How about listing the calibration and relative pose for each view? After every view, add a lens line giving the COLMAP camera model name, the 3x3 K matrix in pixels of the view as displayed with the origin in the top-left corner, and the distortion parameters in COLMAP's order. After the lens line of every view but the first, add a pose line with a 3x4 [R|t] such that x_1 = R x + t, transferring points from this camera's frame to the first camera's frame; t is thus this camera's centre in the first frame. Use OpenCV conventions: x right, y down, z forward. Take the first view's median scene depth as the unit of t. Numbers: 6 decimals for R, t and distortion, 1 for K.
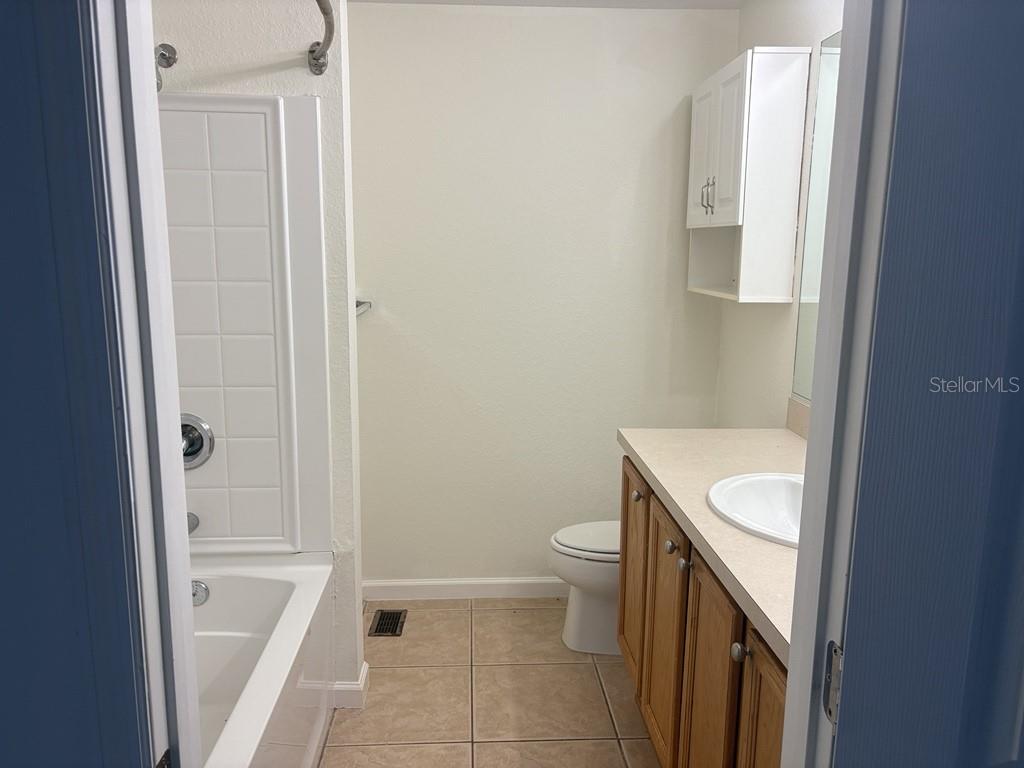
lens RADIAL K [[773.0, 0, 501.3], [0, 773.0, 390.7], [0, 0, 1]] dist [0.044489, -0.042623]
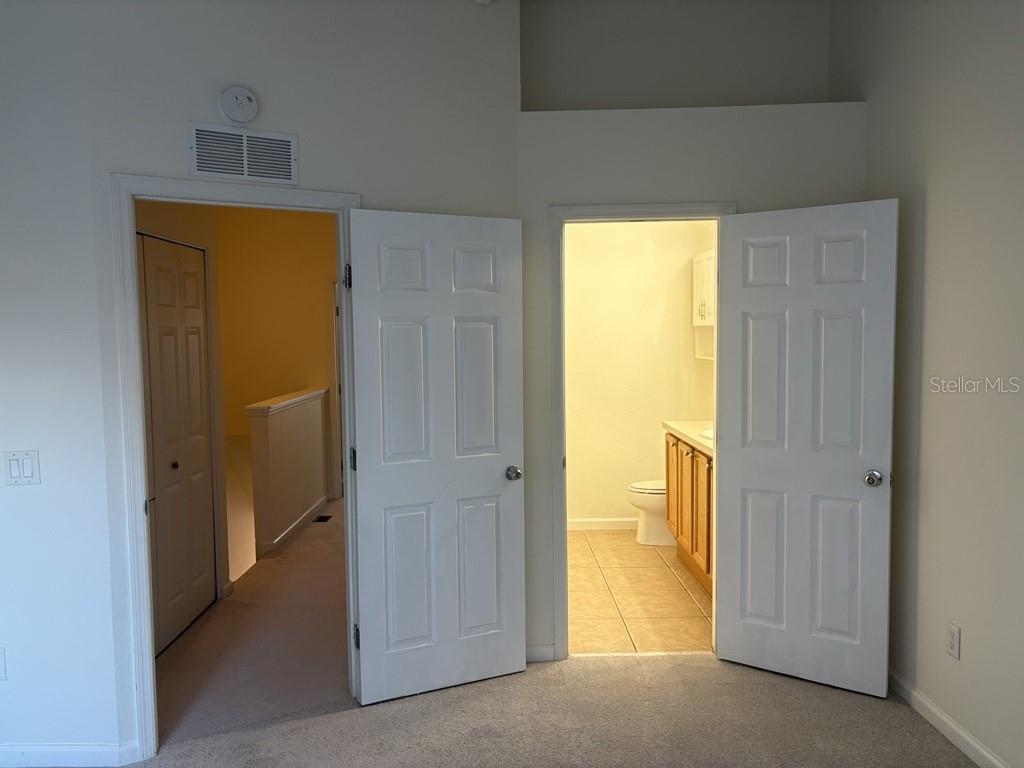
lens RADIAL K [[773.0, 0, 508.5], [0, 773.0, 383.5], [0, 0, 1]] dist [0.044489, -0.042623]
pose [[0.999351, -0.018855, -0.030697, -0.203387], [0.014975, 0.992410, -0.122057, 0.200231], [0.032765, 0.121518, 0.992048, -1.127828]]
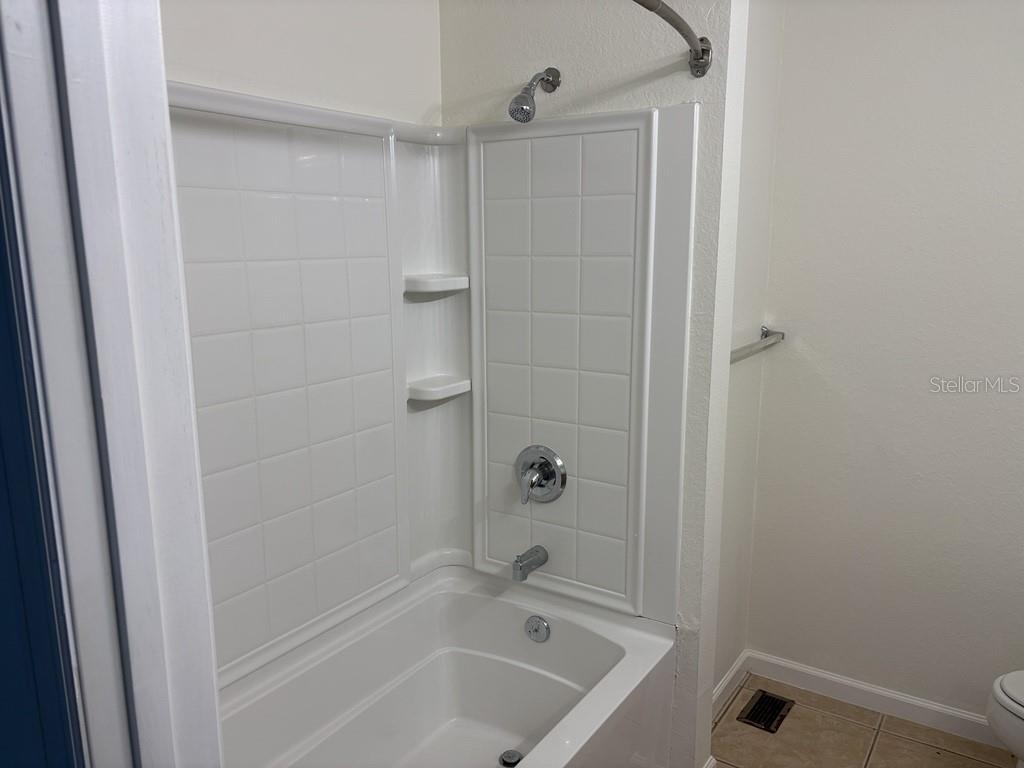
lens RADIAL K [[773.0, 0, 510.0], [0, 773.0, 394.2], [0, 0, 1]] dist [0.044489, -0.042623]
pose [[0.805694, 0.104893, -0.582971, 0.114189], [-0.096330, 0.994297, 0.045770, -0.072746], [0.584447, 0.019281, 0.811203, 0.177137]]
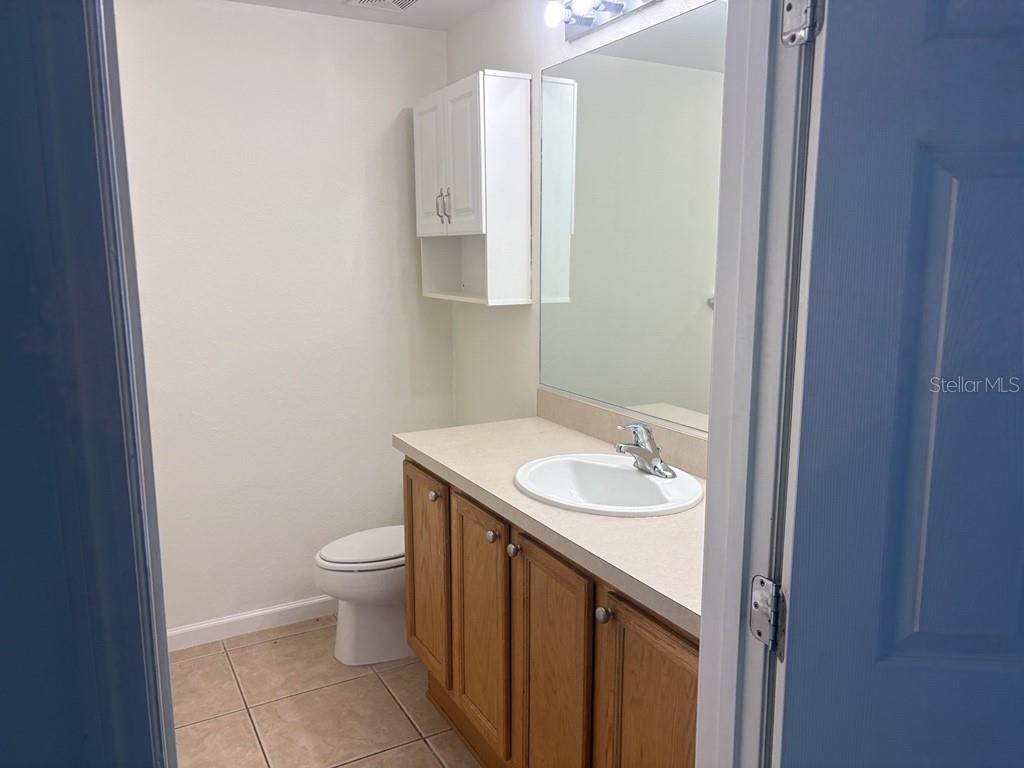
lens RADIAL K [[773.0, 0, 506.5], [0, 773.0, 391.1], [0, 0, 1]] dist [0.044489, -0.042623]
pose [[0.897925, -0.085851, 0.431695, -0.147466], [0.090165, 0.995871, 0.010506, -0.003907], [-0.430815, 0.029490, 0.901958, 0.024746]]
